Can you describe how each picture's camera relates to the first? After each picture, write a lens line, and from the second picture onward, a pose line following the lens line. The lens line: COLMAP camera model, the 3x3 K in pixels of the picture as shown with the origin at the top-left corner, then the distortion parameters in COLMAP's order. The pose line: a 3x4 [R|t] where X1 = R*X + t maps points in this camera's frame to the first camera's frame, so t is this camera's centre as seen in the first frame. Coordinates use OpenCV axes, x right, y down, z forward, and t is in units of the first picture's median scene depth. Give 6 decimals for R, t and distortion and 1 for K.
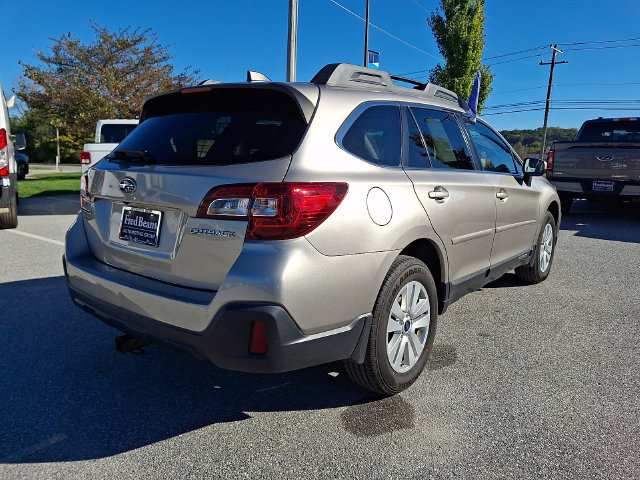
lens RADIAL K [[479.1, 0, 325.2], [0, 479.1, 237.2], [0, 0, 1]] dist [0.038157, -0.069989]
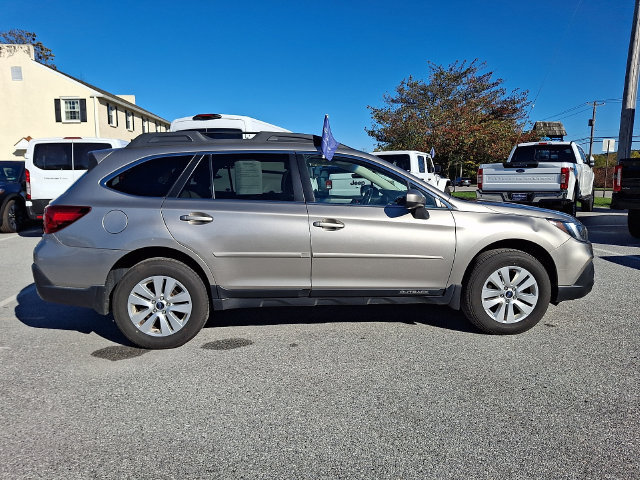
lens RADIAL K [[479.1, 0, 318.7], [0, 479.1, 243.6], [0, 0, 1]] dist [0.038157, -0.069989]
pose [[0.678031, 0.089292, -0.729590, 1.353441], [-0.108907, 0.993842, 0.020421, -0.076291], [0.726921, 0.065612, 0.683580, 0.288047]]
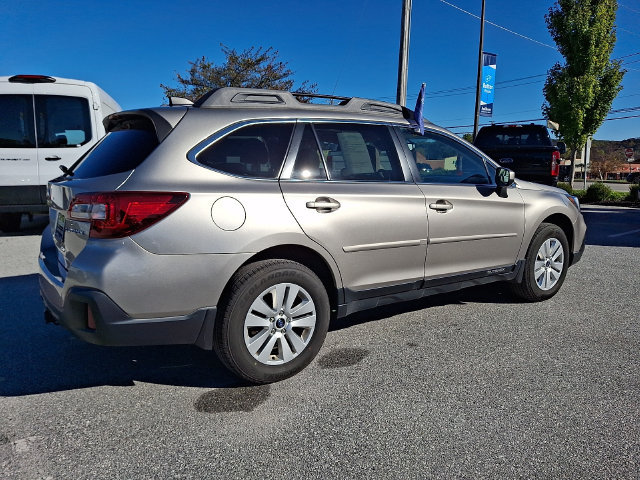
lens RADIAL K [[479.1, 0, 325.1], [0, 479.1, 249.5], [0, 0, 1]] dist [0.038157, -0.069989]
pose [[0.957951, 0.041261, -0.283949, 0.498995], [-0.038786, 0.999145, 0.014337, -0.004217], [0.284298, -0.002721, 0.958732, -0.022419]]
